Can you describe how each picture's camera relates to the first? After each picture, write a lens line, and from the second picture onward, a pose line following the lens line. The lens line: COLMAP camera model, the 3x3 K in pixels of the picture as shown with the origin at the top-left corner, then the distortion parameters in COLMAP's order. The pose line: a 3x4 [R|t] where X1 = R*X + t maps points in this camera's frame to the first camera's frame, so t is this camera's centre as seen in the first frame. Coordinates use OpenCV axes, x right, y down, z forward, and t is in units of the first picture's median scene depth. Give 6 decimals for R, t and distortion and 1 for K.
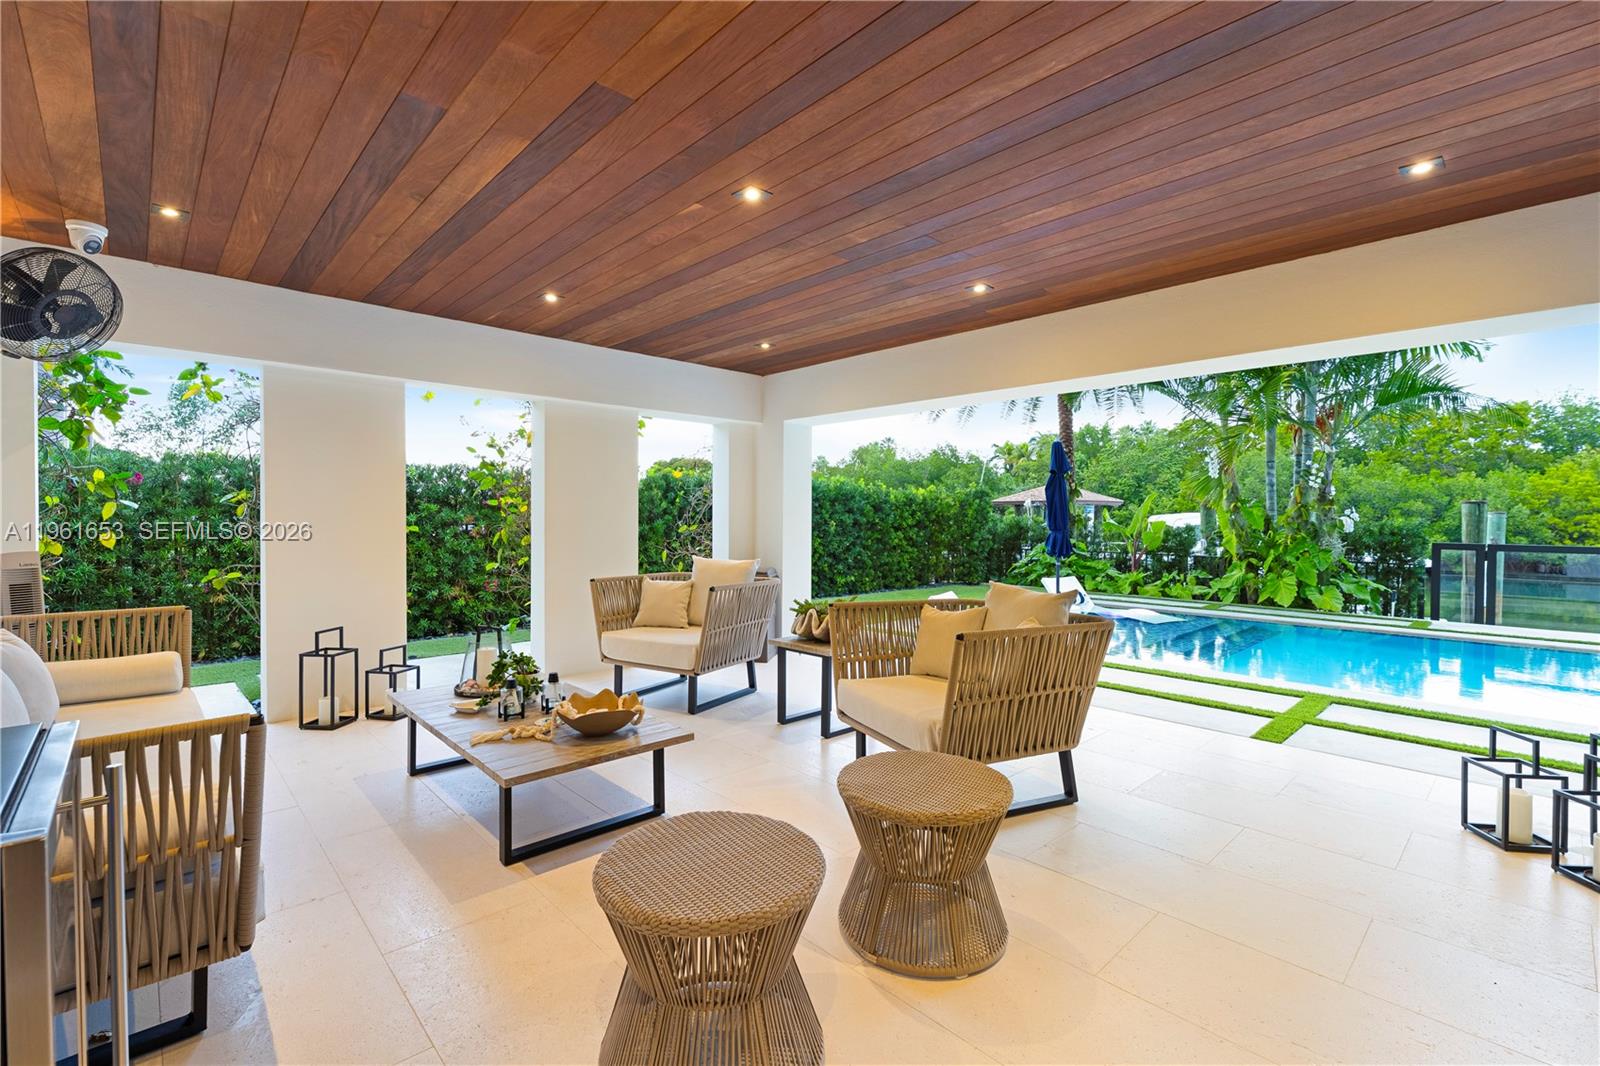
lens RADIAL K [[707.5, 0, 792.5], [0, 707.5, 523.9], [0, 0, 1]] dist [0.010076, -0.000593]
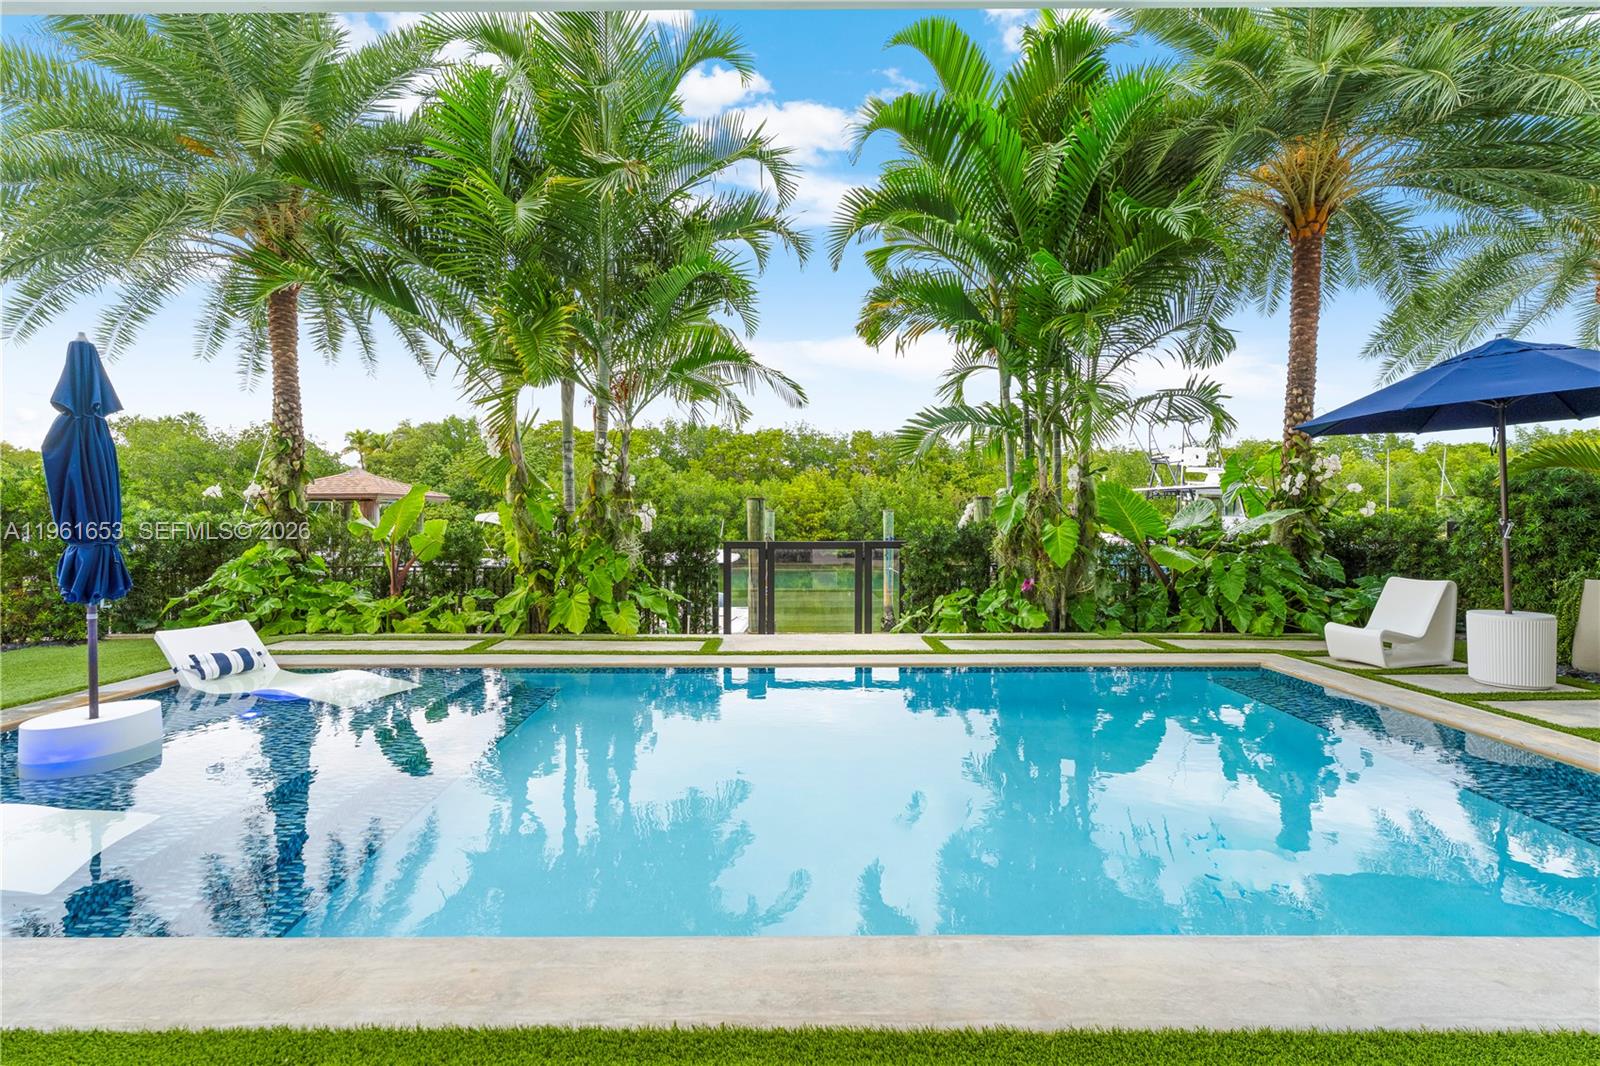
lens RADIAL K [[707.5, 0, 792.5], [0, 707.5, 523.9], [0, 0, 1]] dist [0.010076, -0.000593]
pose [[0.684174, -0.011546, 0.729228, 0.286685], [0.011850, 0.999919, 0.004714, 0.000934], [-0.729223, 0.005416, 0.684255, 0.305611]]
